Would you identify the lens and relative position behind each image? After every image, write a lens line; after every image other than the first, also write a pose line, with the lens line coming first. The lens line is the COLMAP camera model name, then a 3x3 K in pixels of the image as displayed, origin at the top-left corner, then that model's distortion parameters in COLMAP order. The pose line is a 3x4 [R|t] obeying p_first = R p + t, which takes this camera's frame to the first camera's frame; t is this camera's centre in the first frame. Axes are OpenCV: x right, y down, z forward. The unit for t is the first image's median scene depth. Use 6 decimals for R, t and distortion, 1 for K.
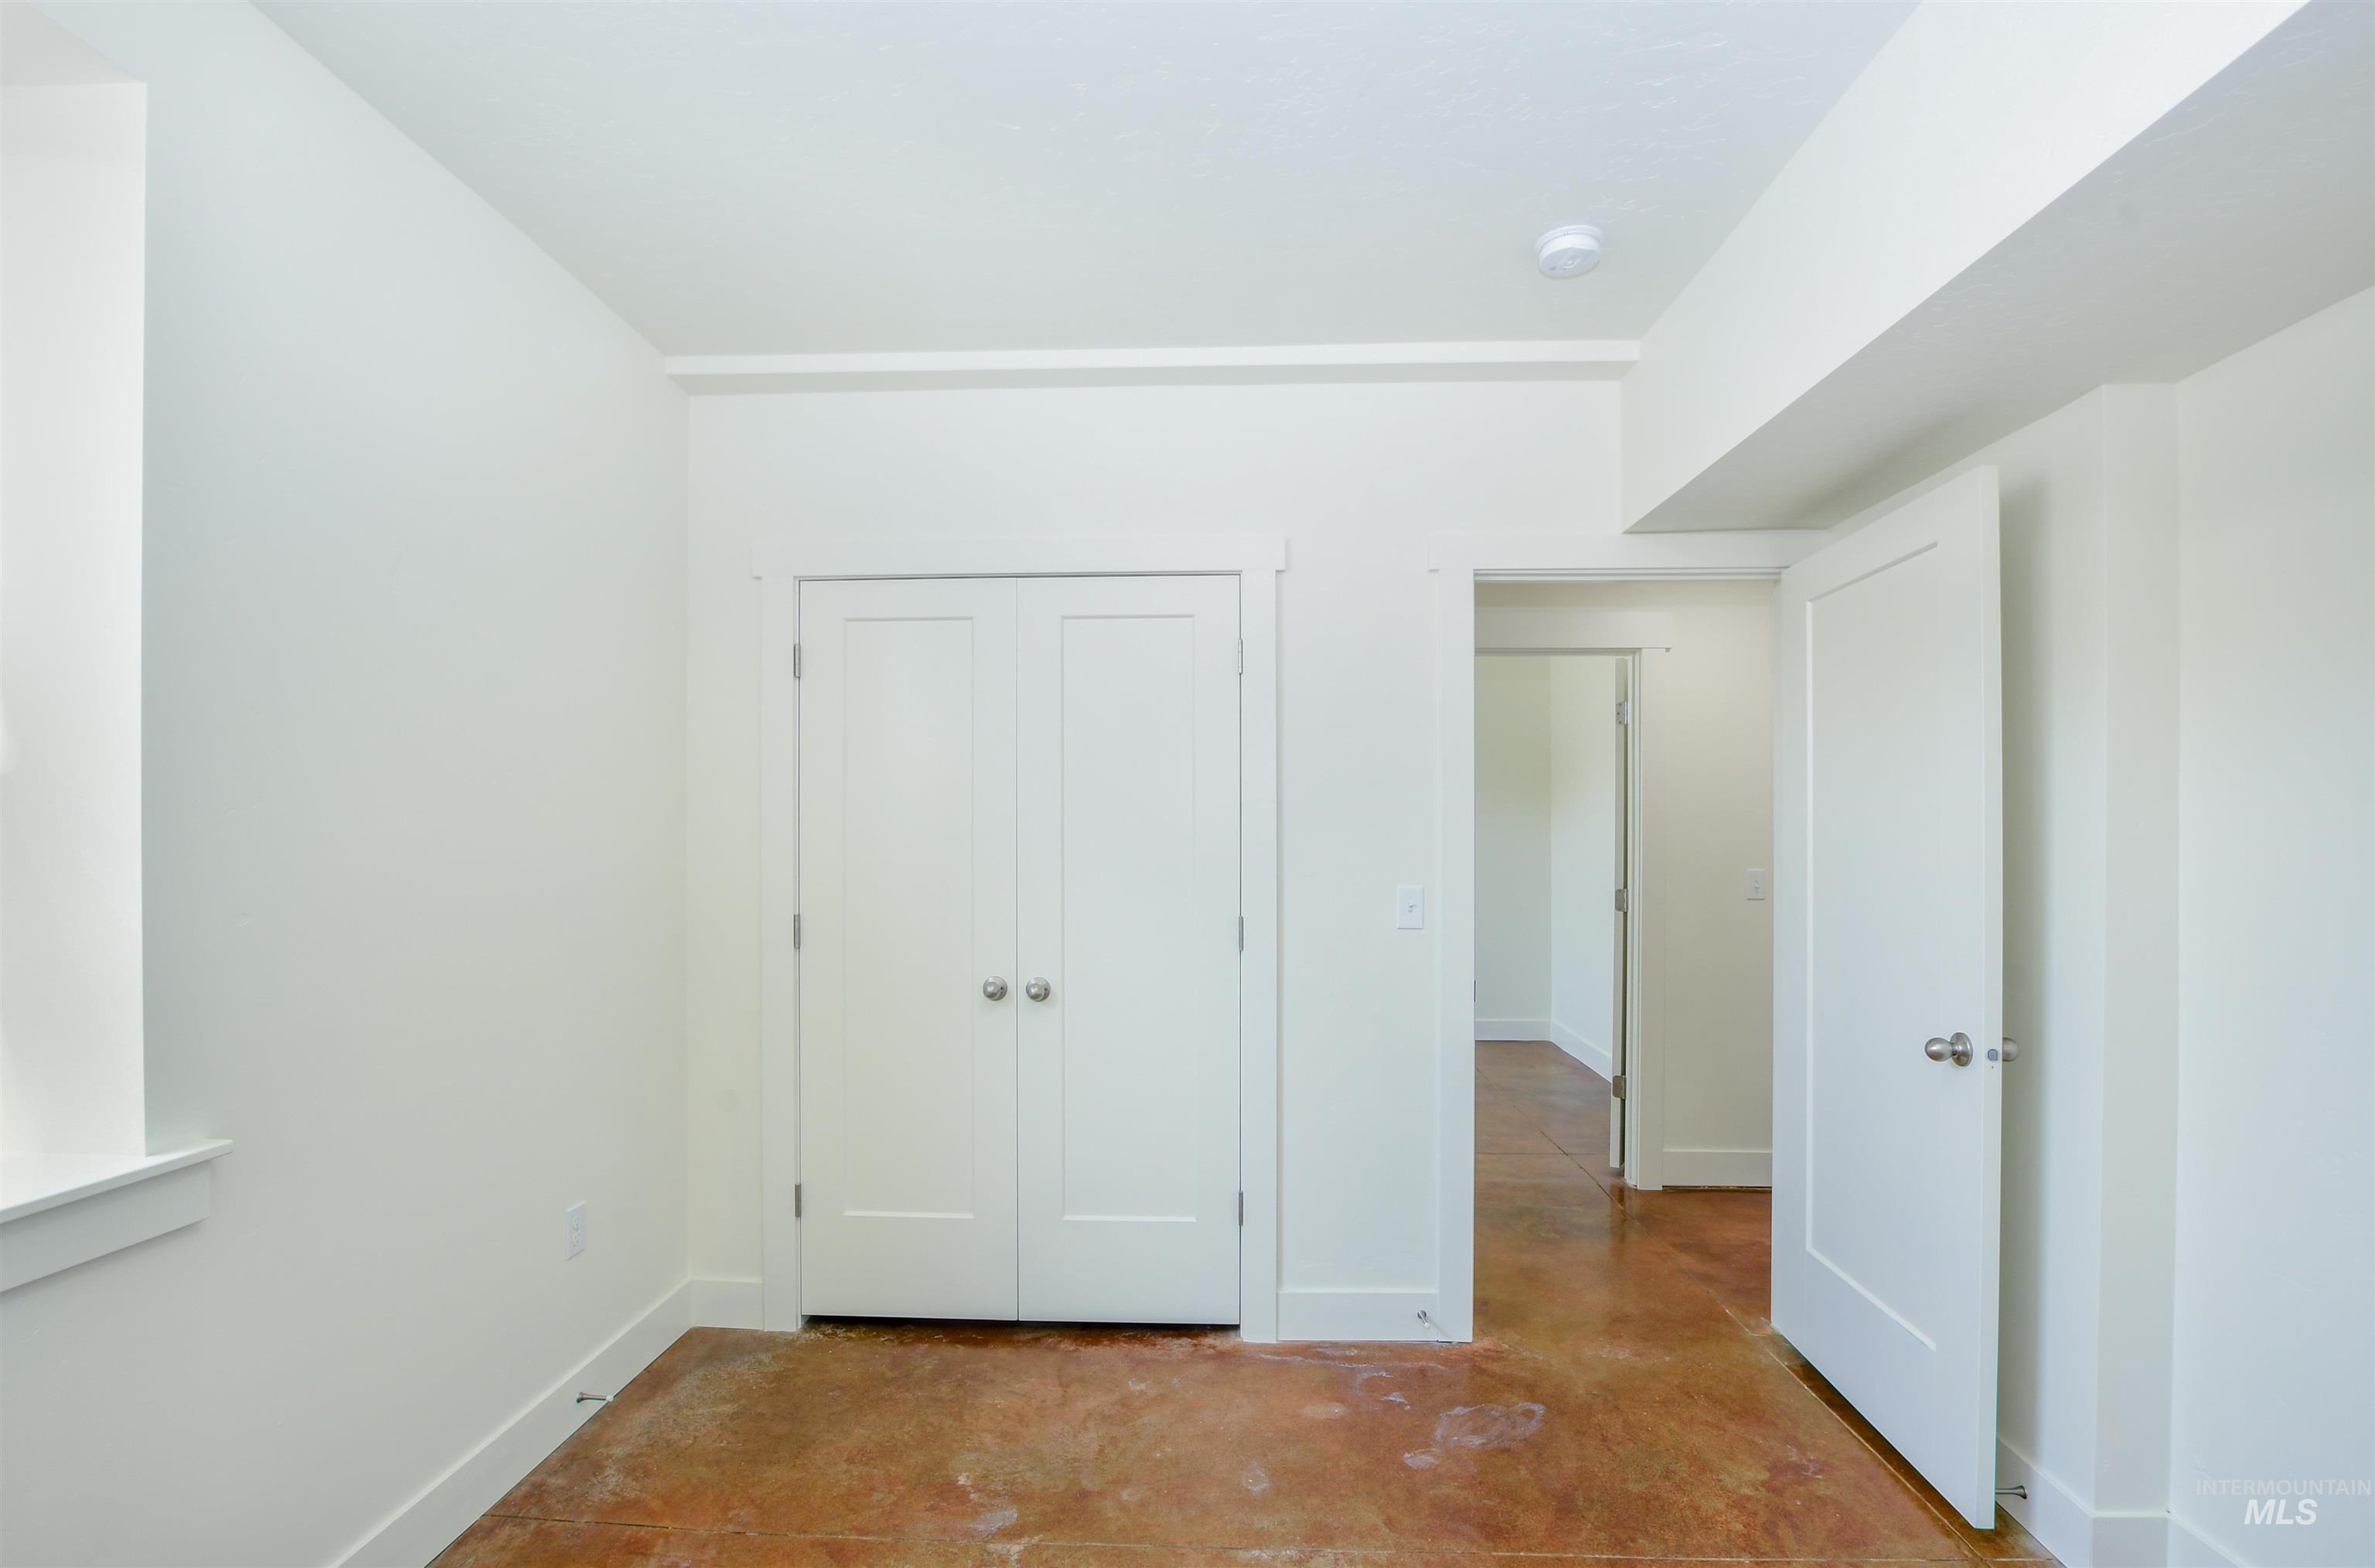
lens RADIAL K [[1091.7, 0, 1192.3], [0, 1091.7, 835.6], [0, 0, 1]] dist [-0.017703, 0.000159]
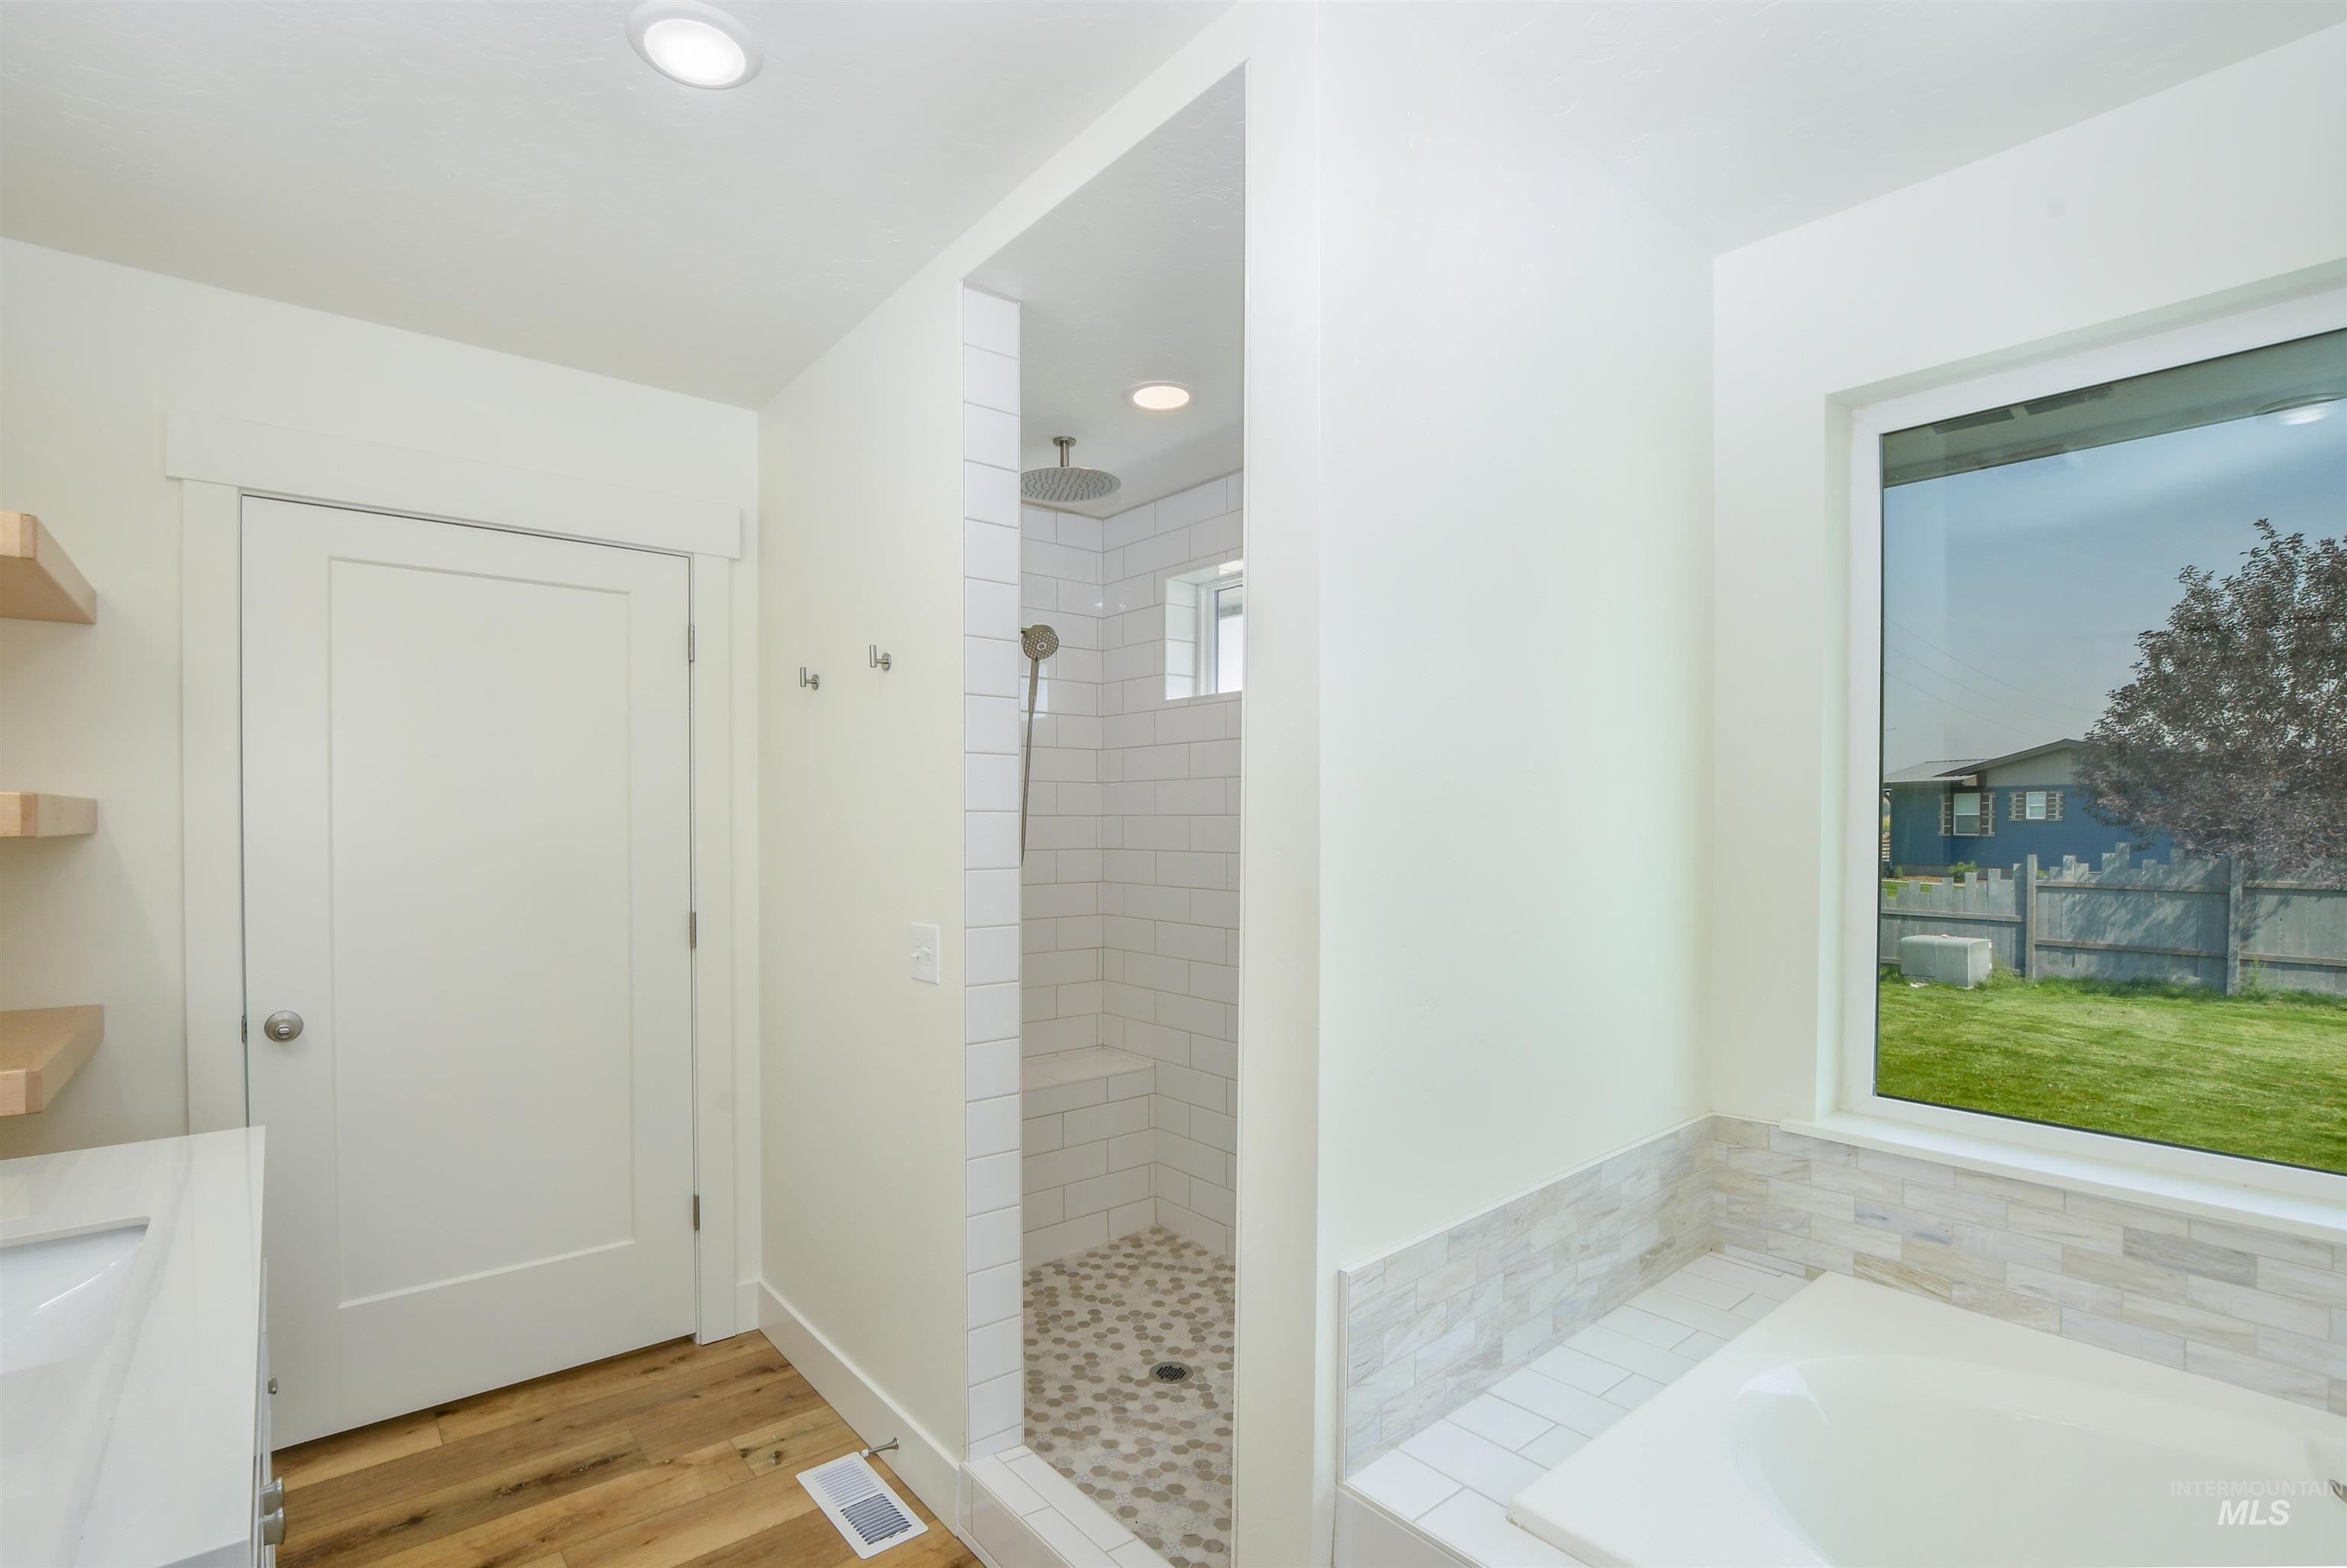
lens RADIAL K [[1085.5, 0, 1163.3], [0, 1085.5, 839.3], [0, 0, 1]] dist [-0.019214, 0.000226]
pose [[0.735009, -0.010354, 0.677978, -0.301028], [0.004270, 0.999934, 0.010641, 0.000710], [-0.678044, -0.004926, 0.735005, 0.014746]]
